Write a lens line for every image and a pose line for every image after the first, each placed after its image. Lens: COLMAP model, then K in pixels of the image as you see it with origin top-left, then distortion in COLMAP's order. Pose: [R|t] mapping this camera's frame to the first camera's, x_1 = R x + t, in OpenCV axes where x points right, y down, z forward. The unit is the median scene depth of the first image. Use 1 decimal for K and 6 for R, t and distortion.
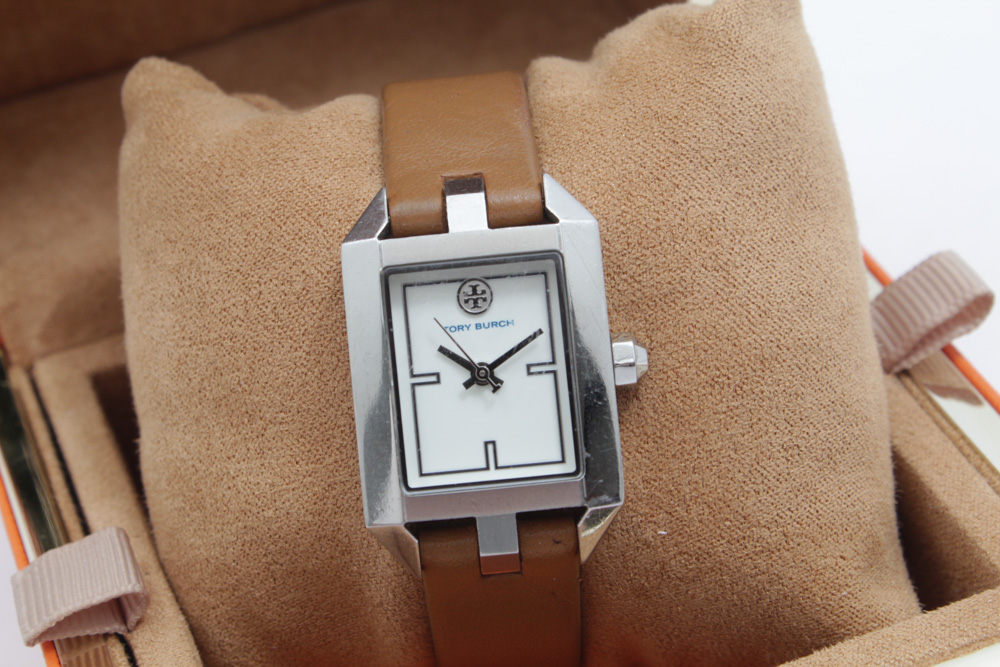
lens RADIAL K [[2149.4, 0, 500.0], [0, 2149.4, 333.5], [0, 0, 1]] dist [-0.052300, -0.299758]
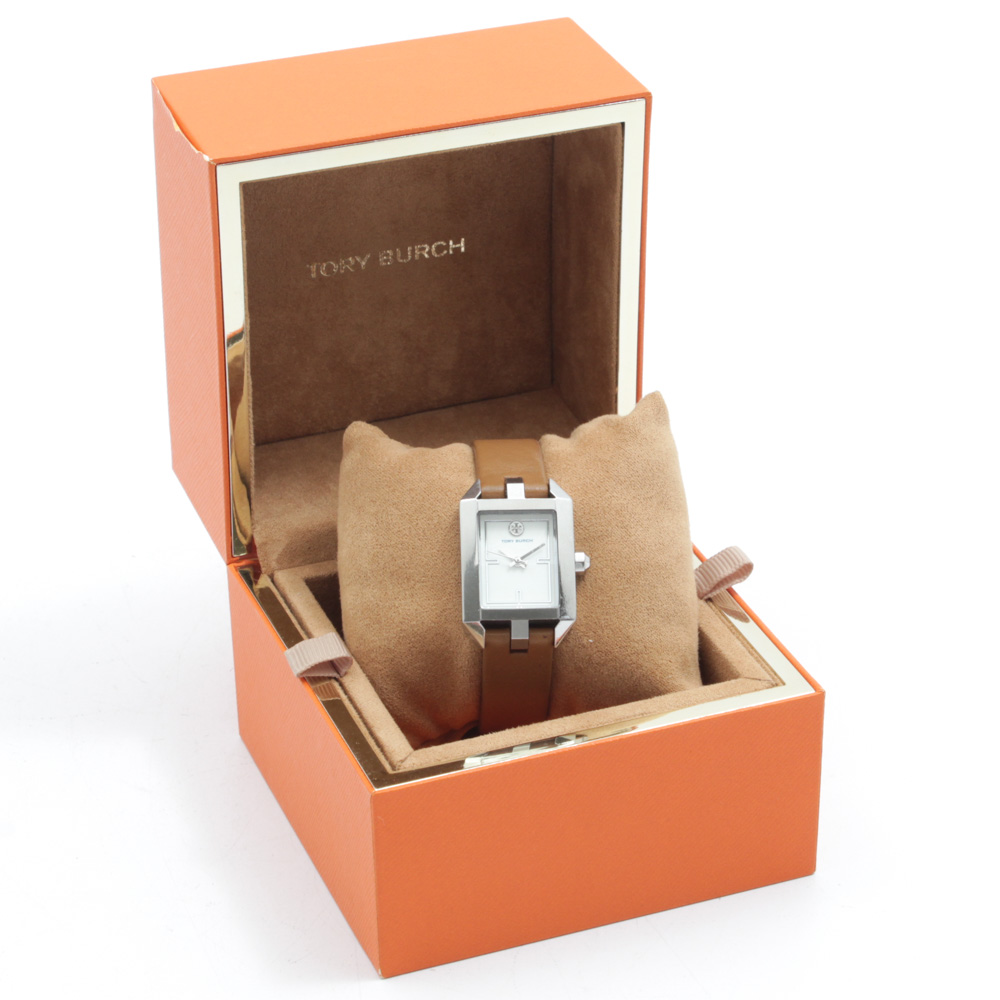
lens RADIAL K [[3116.4, 0, 500.0], [0, 3116.4, 500.0], [0, 0, 1]] dist [-0.949928, -0.018113]
pose [[0.995606, 0.079267, 0.049846, -0.186282], [-0.069811, 0.983134, -0.169040, 0.487664], [-0.062404, 0.164818, 0.984348, -2.143554]]
